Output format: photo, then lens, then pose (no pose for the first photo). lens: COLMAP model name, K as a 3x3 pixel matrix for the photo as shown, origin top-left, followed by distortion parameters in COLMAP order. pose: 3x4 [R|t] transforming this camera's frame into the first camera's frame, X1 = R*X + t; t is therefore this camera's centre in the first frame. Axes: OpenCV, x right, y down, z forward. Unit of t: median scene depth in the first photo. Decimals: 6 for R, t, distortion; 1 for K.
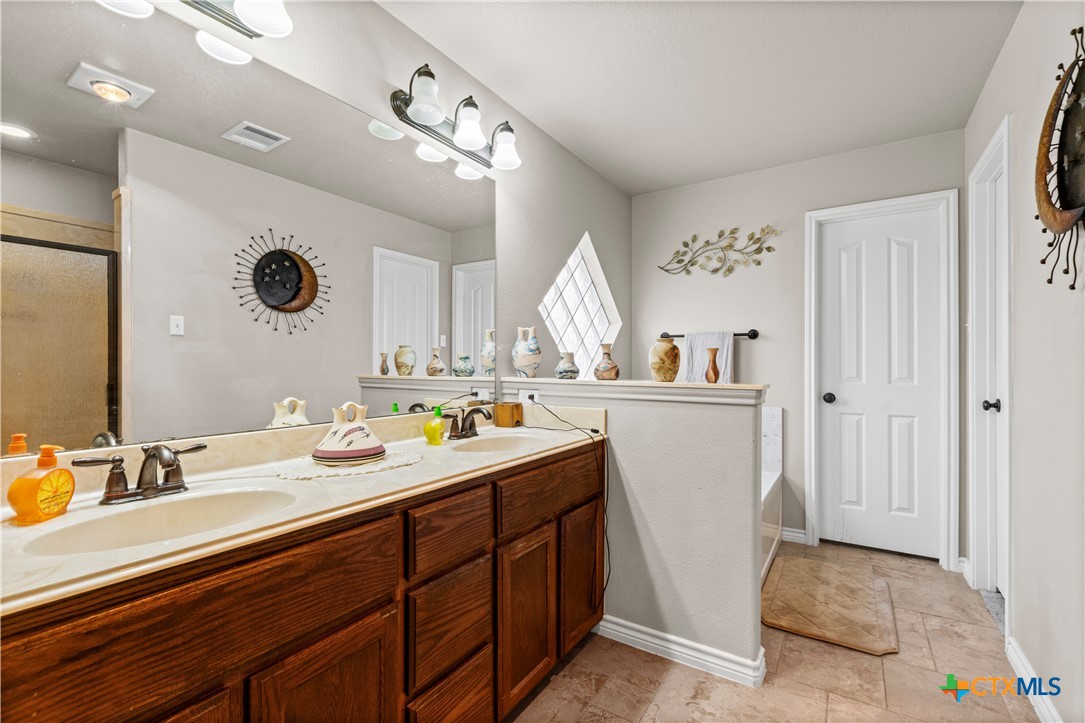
lens RADIAL K [[469.7, 0, 546.6], [0, 469.7, 364.8], [0, 0, 1]] dist [0.002541, -0.001348]
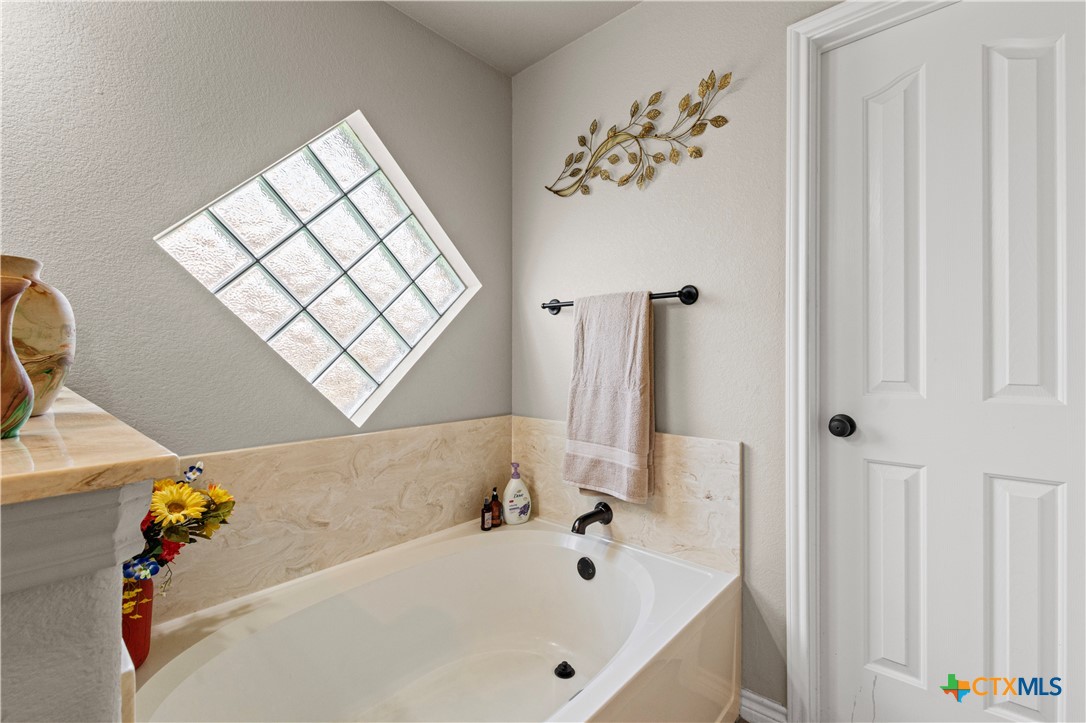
lens RADIAL K [[470.1, 0, 543.5], [0, 470.1, 359.6], [0, 0, 1]] dist [0.002541, -0.001348]
pose [[0.985912, -0.001895, -0.167252, 0.369573], [0.002159, 0.999997, 0.001397, 0.004283], [0.167249, -0.001738, 0.985913, 0.471070]]
